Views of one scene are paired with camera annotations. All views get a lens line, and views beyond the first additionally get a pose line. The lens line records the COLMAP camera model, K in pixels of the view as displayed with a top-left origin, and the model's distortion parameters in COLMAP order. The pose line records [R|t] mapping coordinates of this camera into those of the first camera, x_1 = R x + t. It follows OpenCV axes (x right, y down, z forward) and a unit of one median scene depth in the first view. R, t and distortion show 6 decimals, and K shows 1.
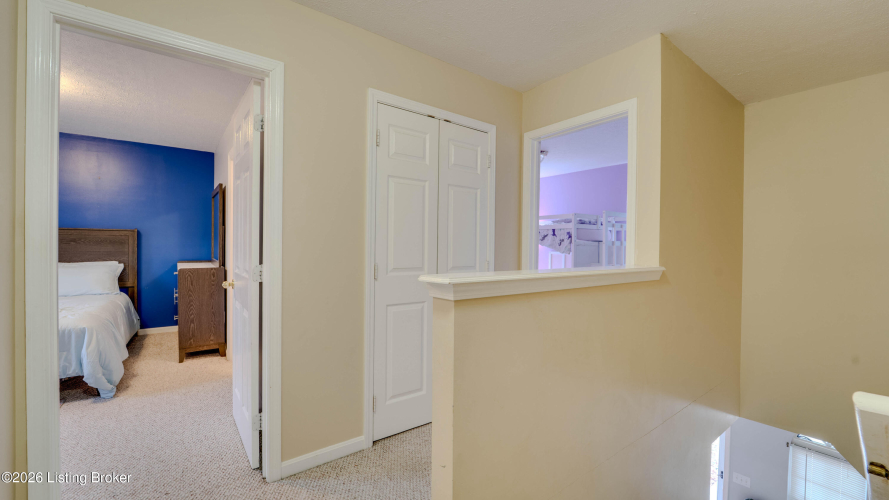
lens RADIAL K [[358.9, 0, 444.5], [0, 358.9, 250.0], [0, 0, 1]] dist [-0.023245, -0.000129]
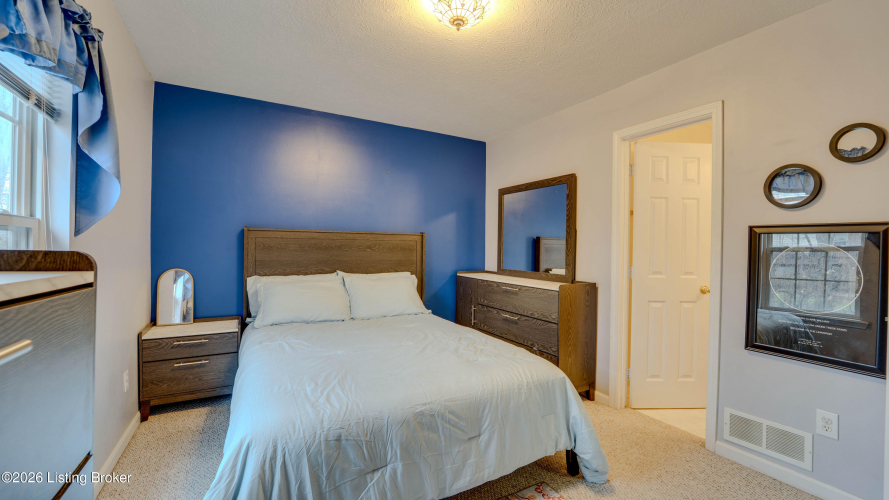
lens RADIAL K [[358.9, 0, 444.5], [0, 358.9, 250.0], [0, 0, 1]] dist [-0.023245, -0.000129]
pose [[0.989678, 0.001976, -0.143296, -0.737247], [-0.003838, 0.999912, -0.012716, -0.009603], [0.143258, 0.013134, 0.989598, 0.178160]]
